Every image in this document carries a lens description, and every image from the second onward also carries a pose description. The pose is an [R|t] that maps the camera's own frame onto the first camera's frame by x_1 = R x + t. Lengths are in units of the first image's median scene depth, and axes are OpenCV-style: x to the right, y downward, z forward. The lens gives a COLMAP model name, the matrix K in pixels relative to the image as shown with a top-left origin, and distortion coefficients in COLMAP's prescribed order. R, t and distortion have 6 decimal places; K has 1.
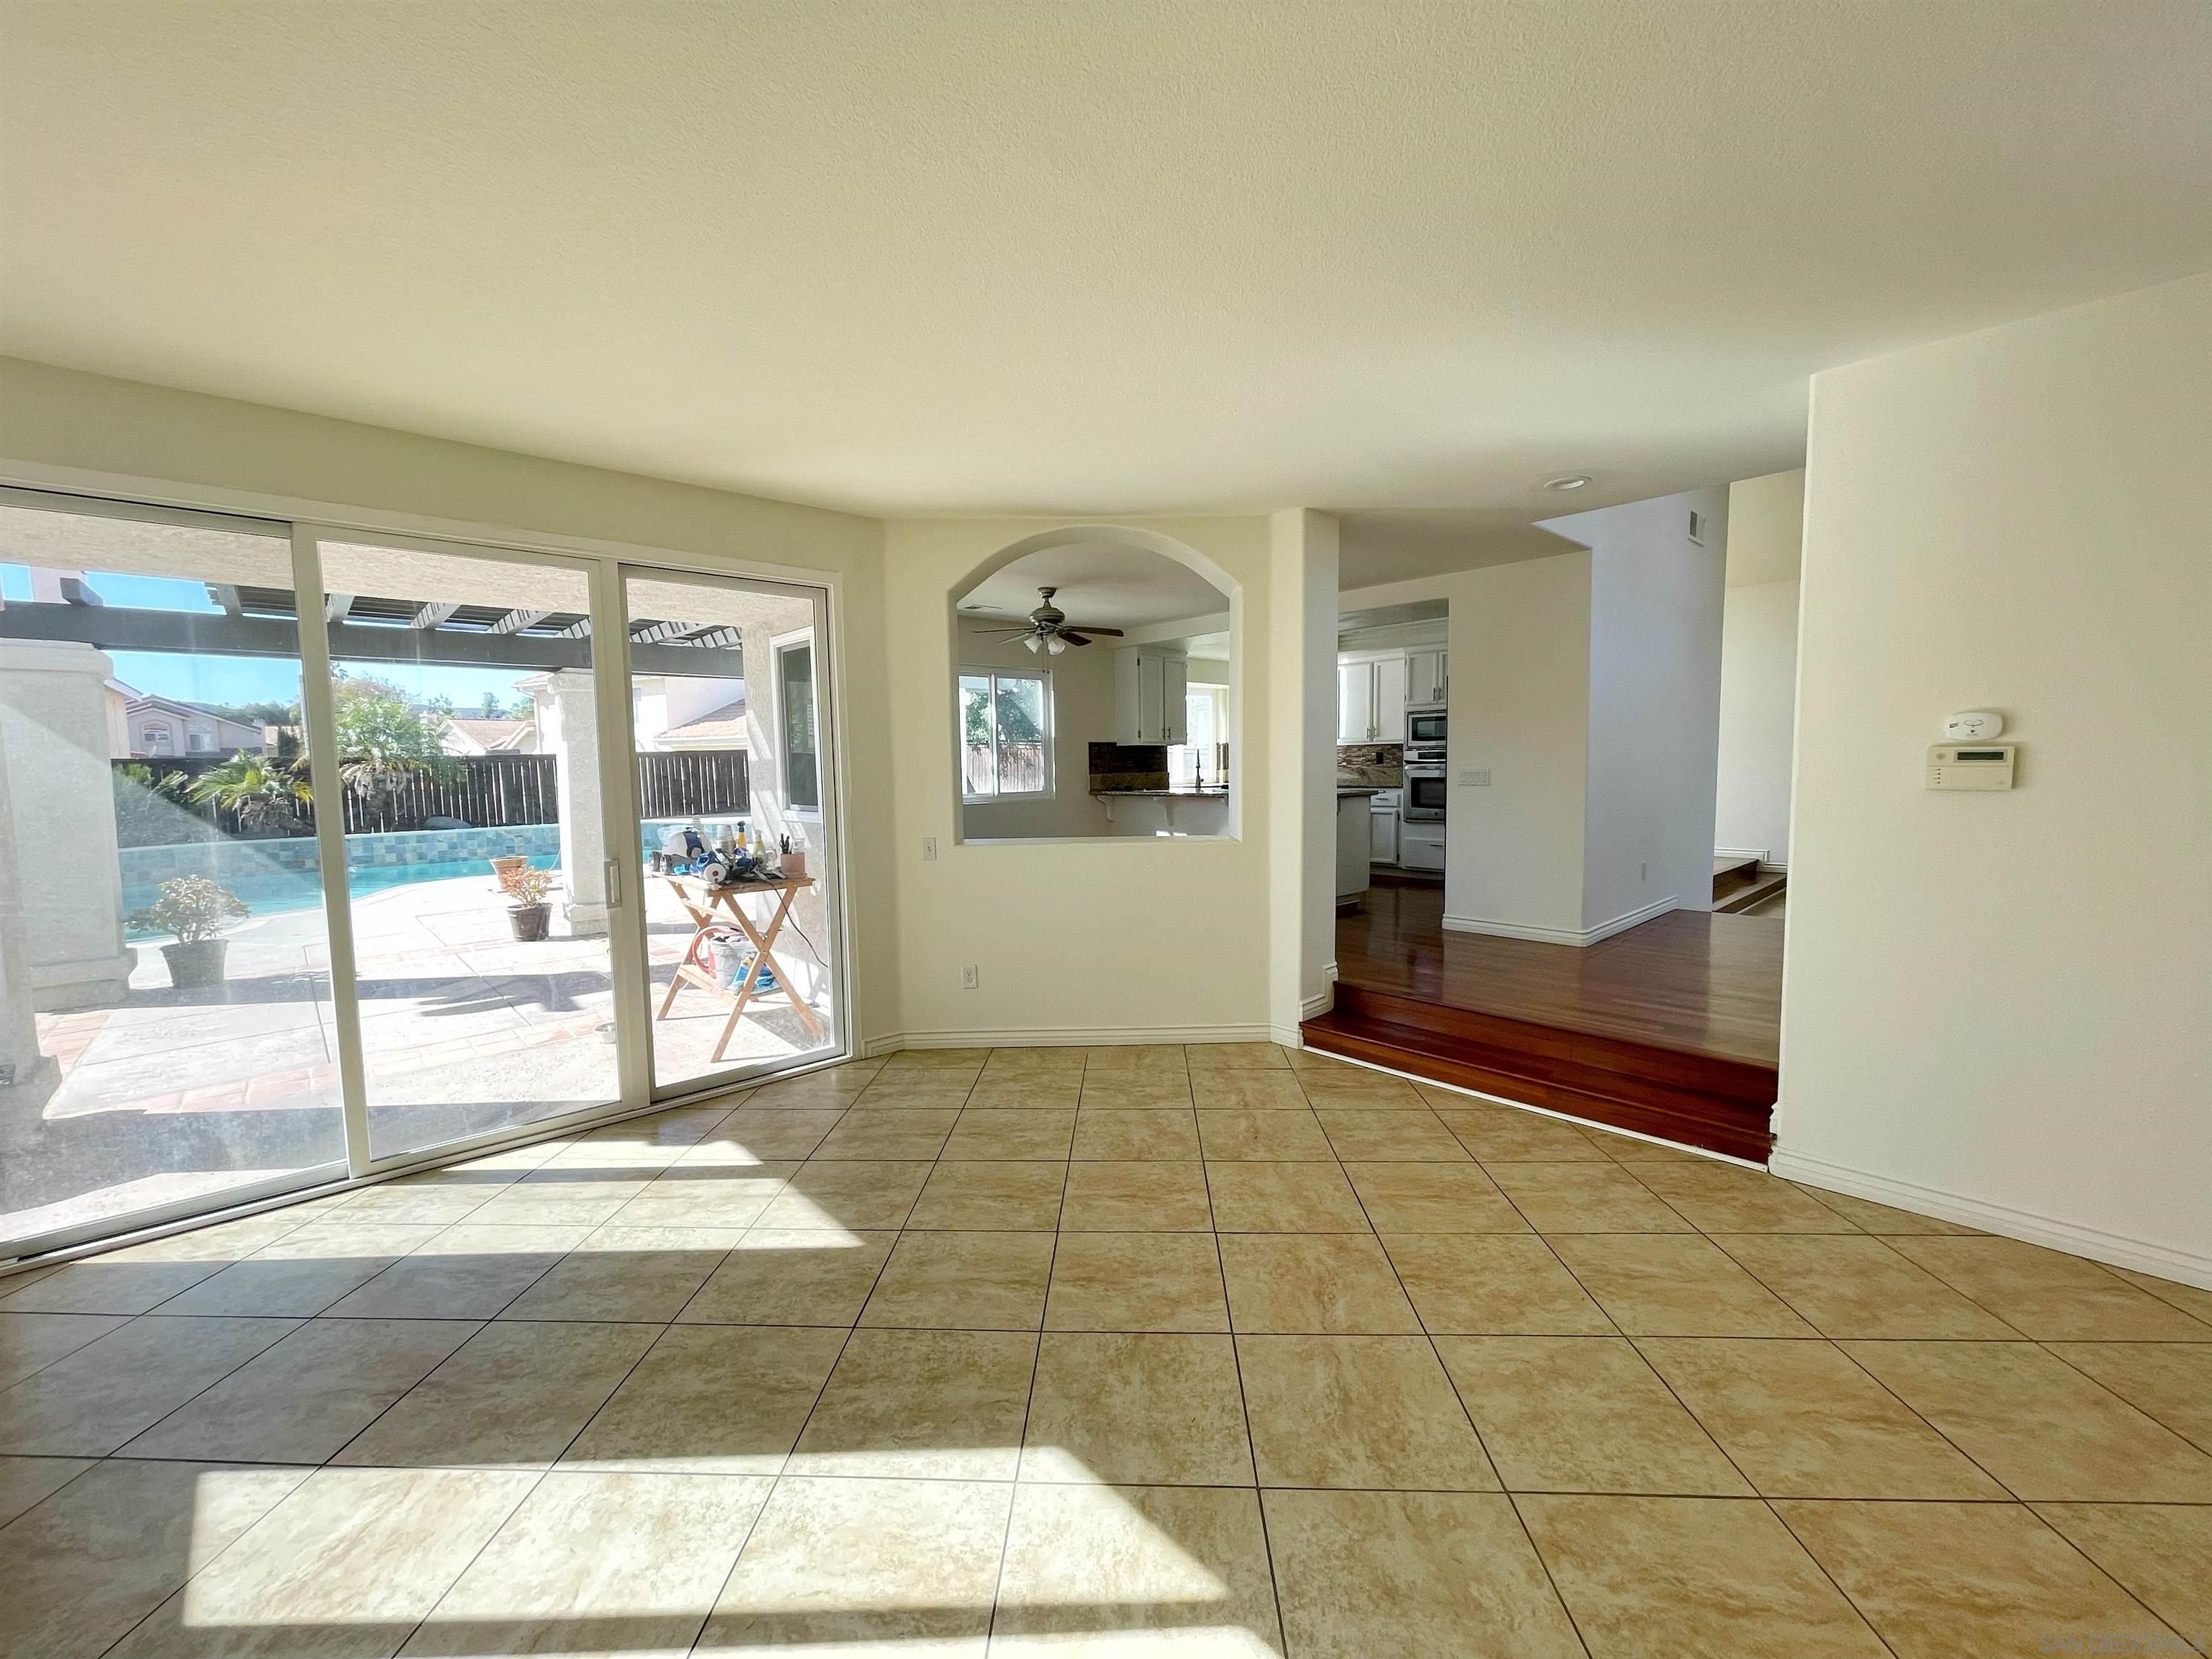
lens RADIAL K [[895.1, 0, 1096.6], [0, 895.1, 828.7], [0, 0, 1]] dist [-0.011712, 0.000125]
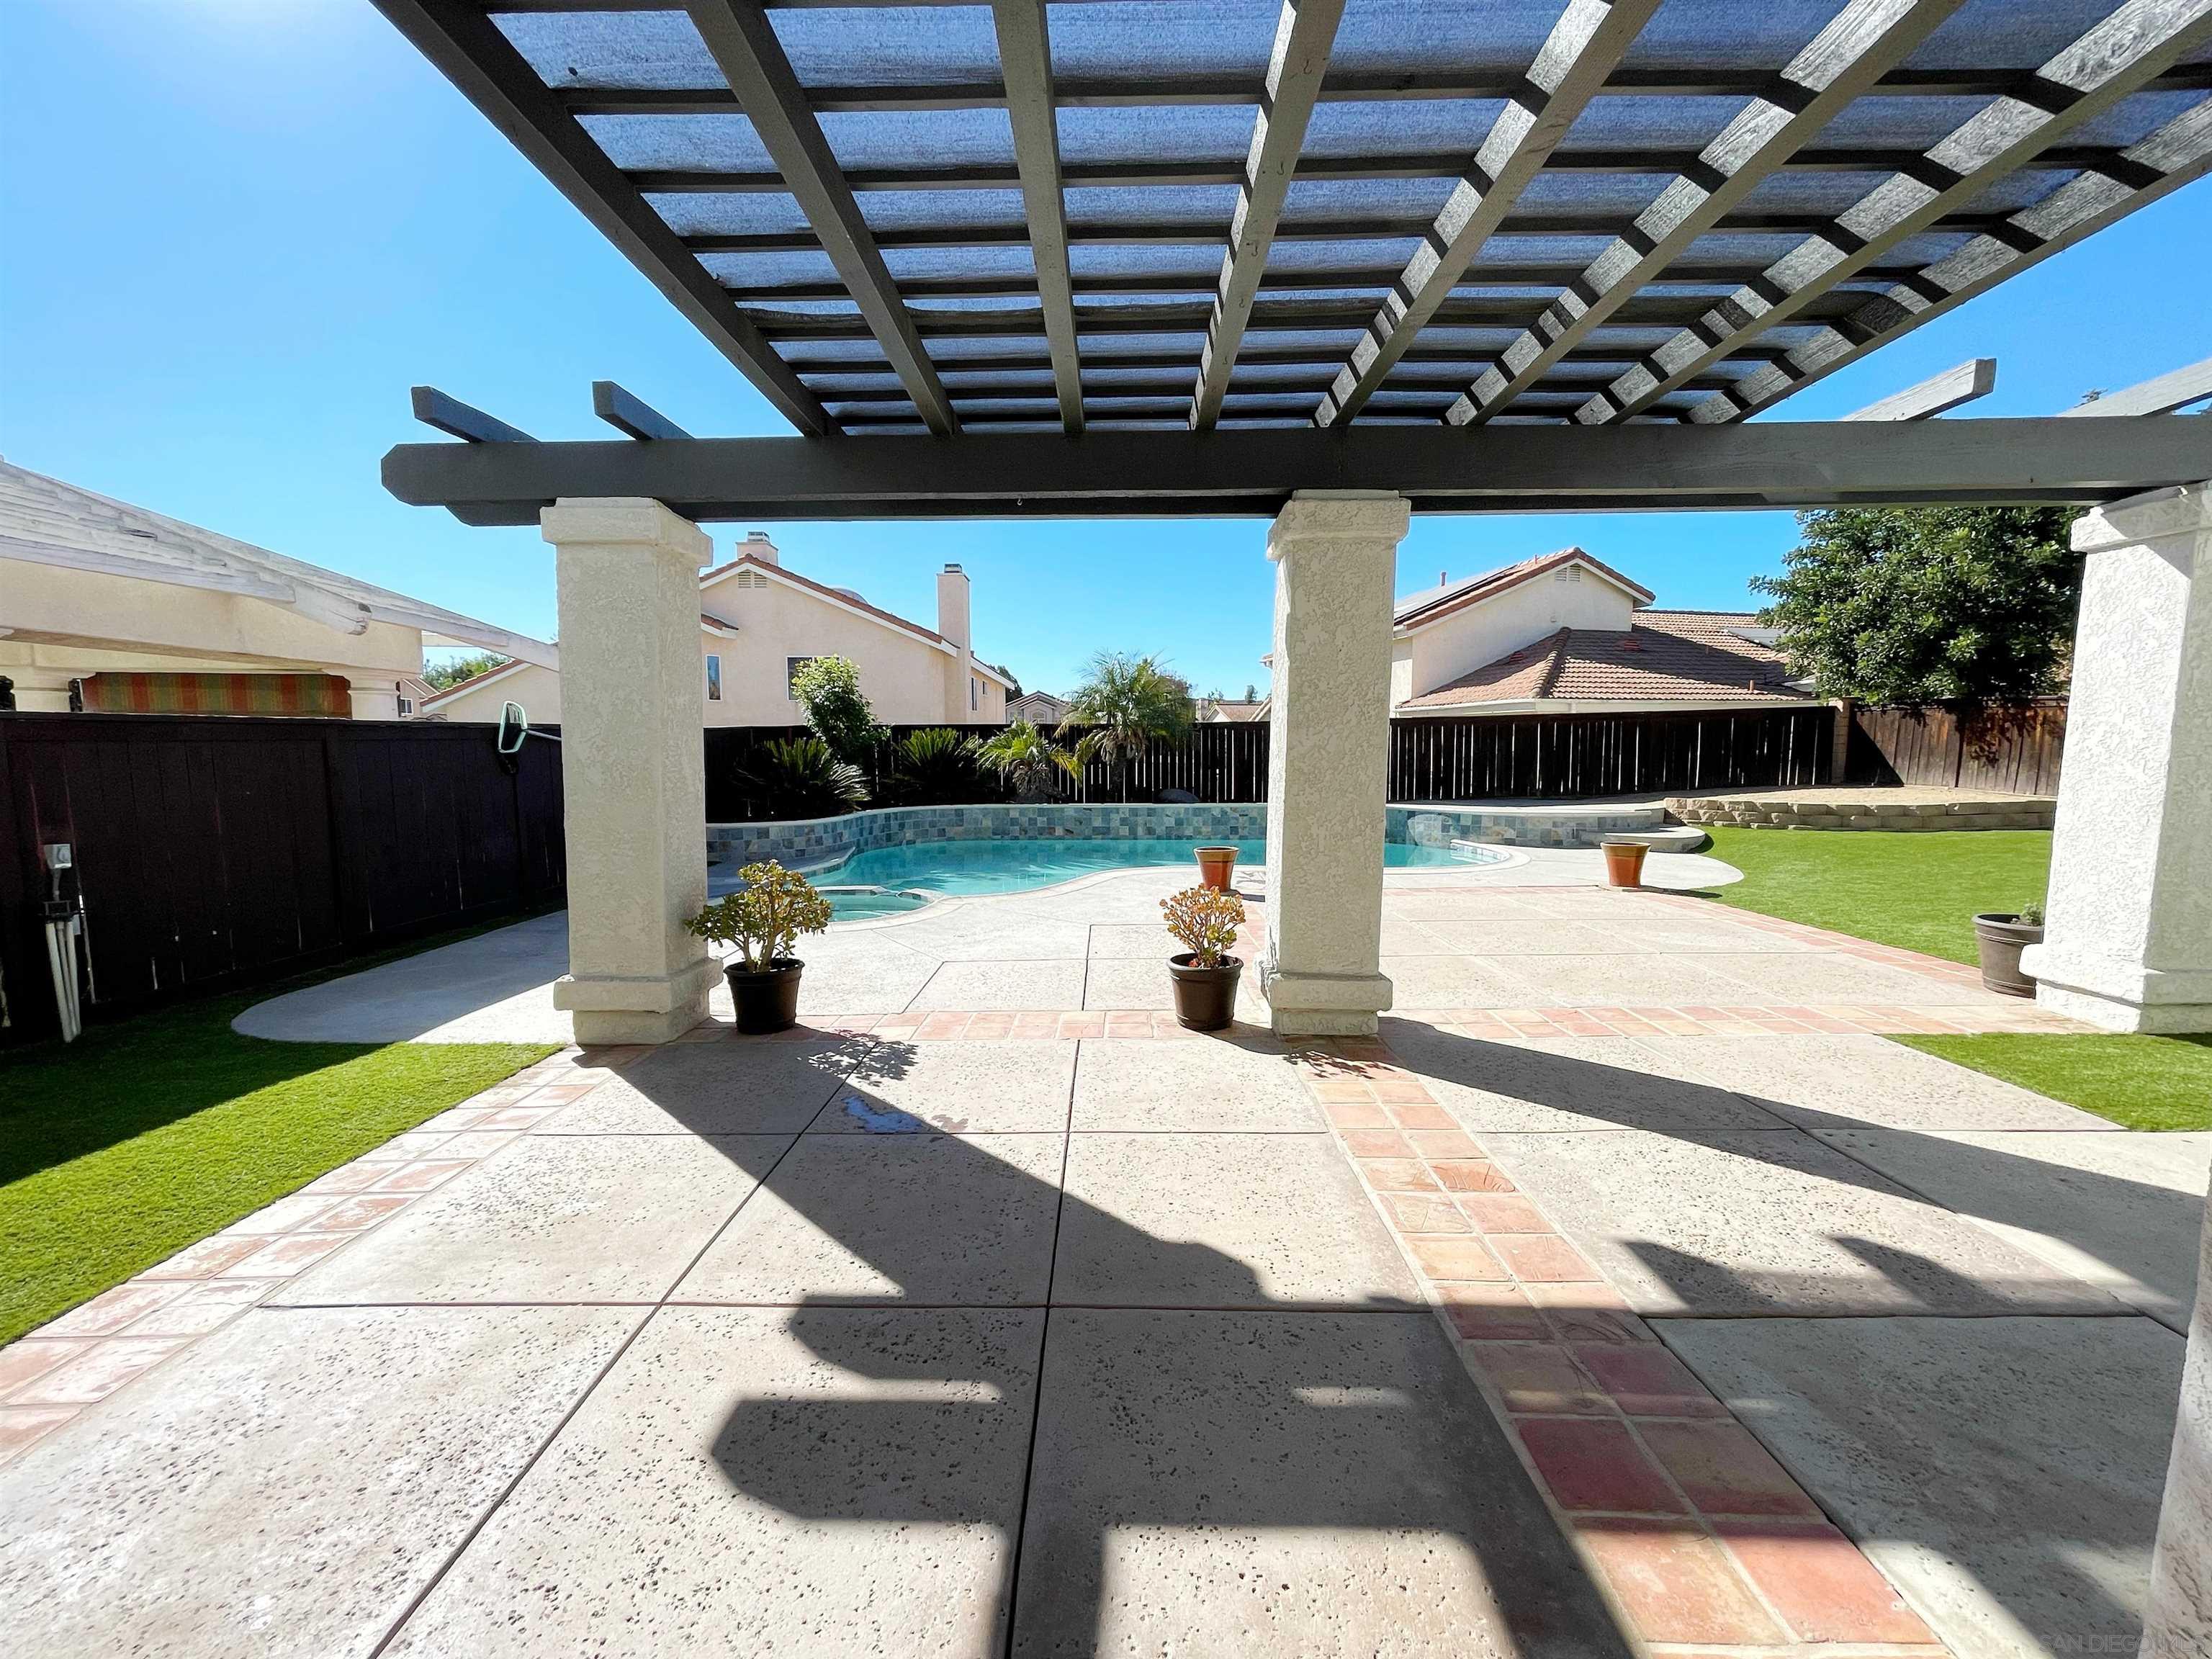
lens RADIAL K [[895.1, 0, 1096.6], [0, 895.1, 828.7], [0, 0, 1]] dist [-0.011712, 0.000125]
pose [[0.723511, 0.070593, -0.686694, -0.328900], [-0.060831, 0.997408, 0.038443, -0.007012], [0.687628, 0.013958, 0.725929, 0.577215]]
